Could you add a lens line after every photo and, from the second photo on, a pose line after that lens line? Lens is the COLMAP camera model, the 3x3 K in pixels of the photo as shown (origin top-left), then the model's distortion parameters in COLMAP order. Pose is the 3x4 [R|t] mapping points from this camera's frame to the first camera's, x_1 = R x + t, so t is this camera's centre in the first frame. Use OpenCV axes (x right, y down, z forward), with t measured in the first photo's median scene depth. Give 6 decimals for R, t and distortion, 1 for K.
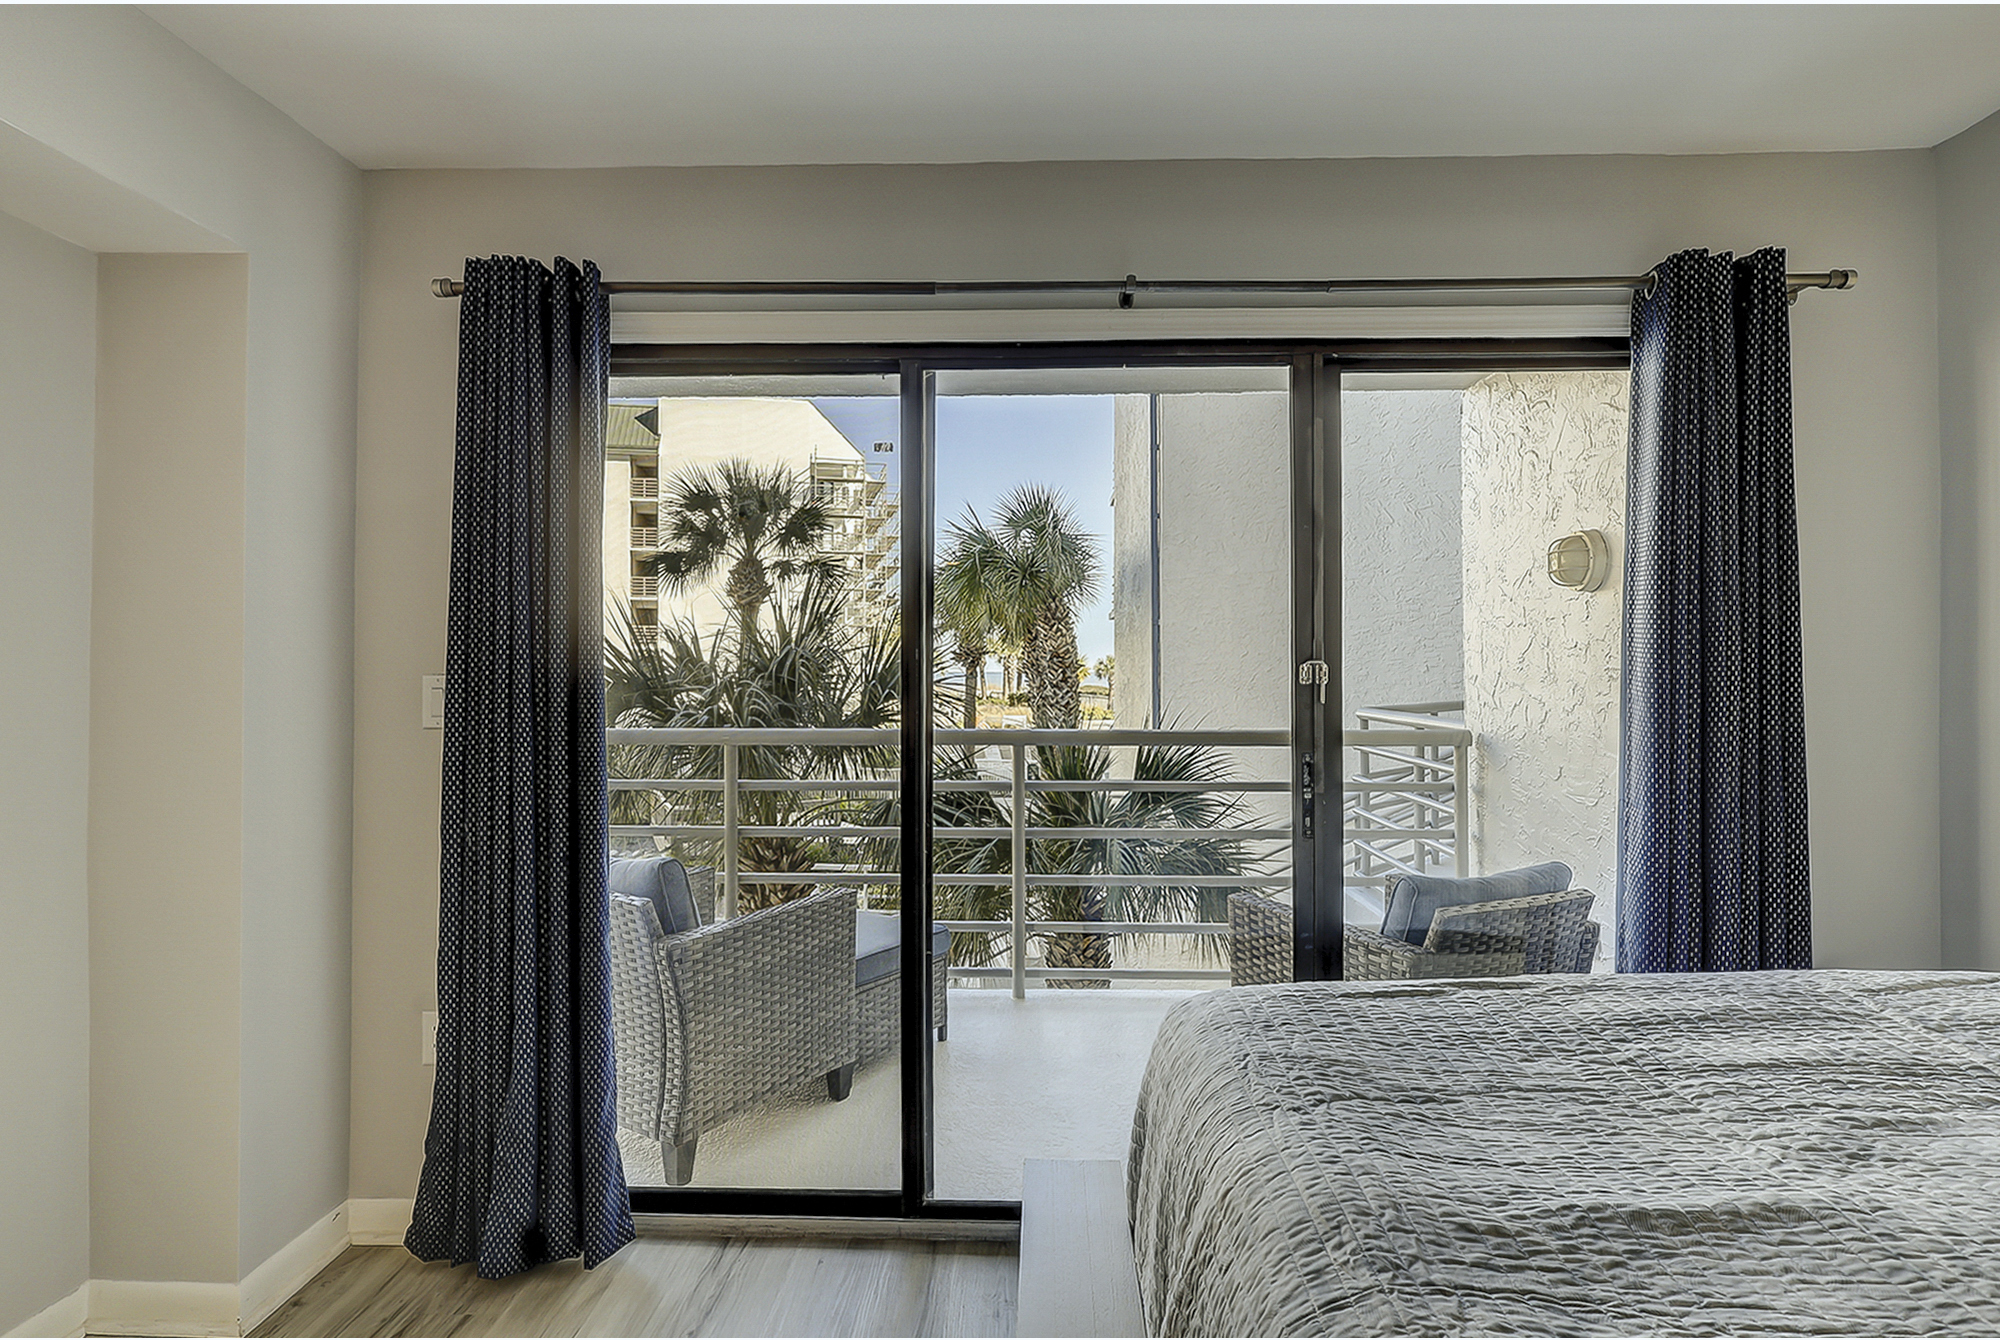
lens RADIAL K [[1001.3, 0, 1032.4], [0, 1001.3, 664.1], [0, 0, 1]] dist [-0.003003, -0.000355]
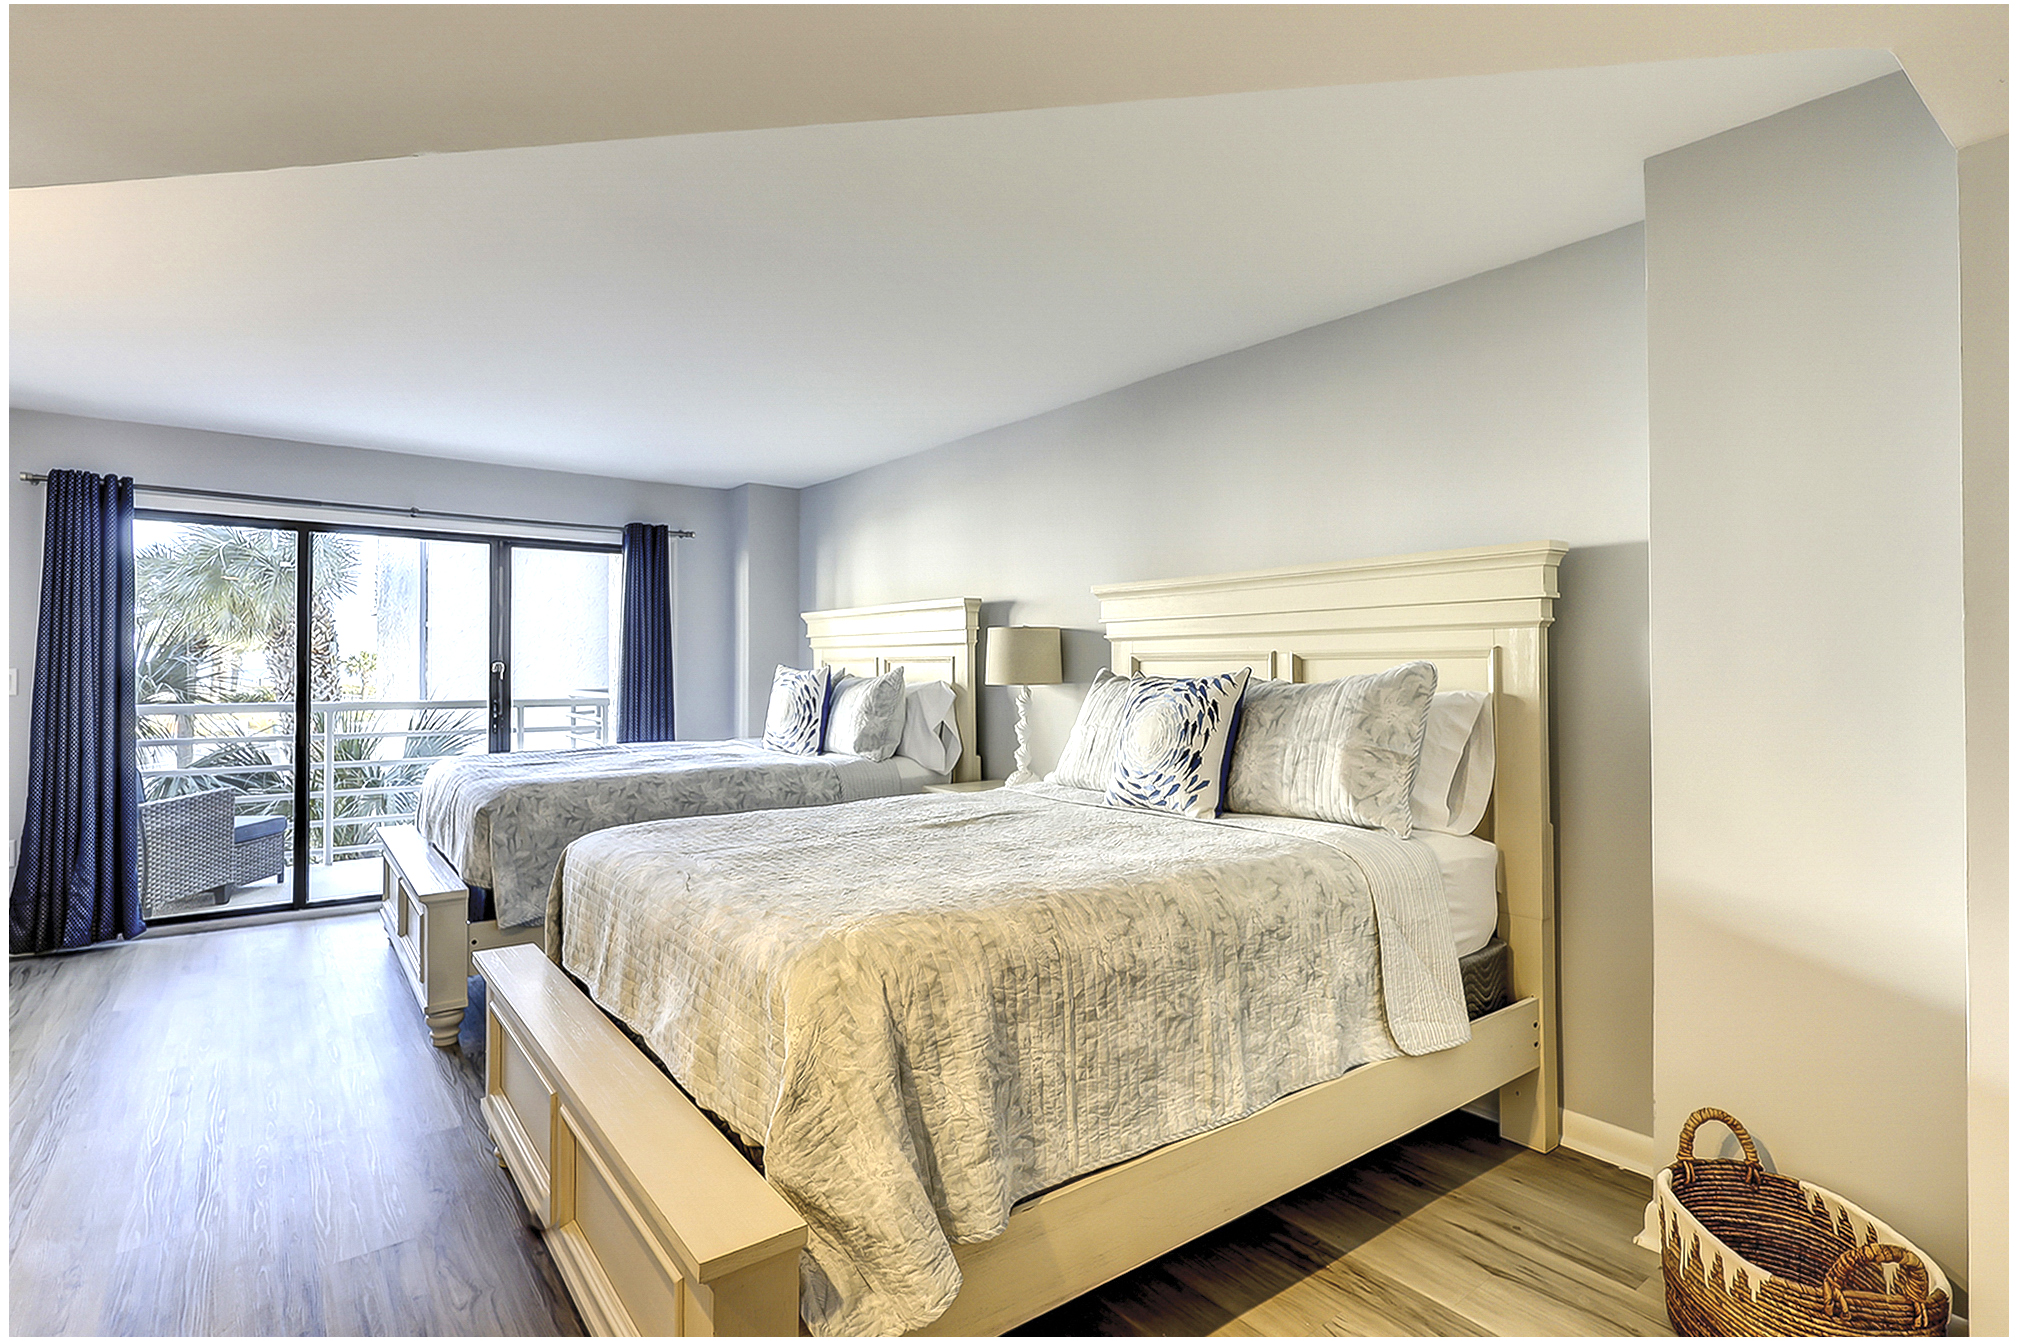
lens RADIAL K [[984.7, 0, 983.3], [0, 984.7, 664.3], [0, 0, 1]] dist [-0.002325, -0.000657]
pose [[0.800804, 0.001806, 0.598924, -0.226862], [-0.004275, 0.999987, 0.002700, -0.011263], [-0.598912, -0.004723, 0.800801, -1.731196]]
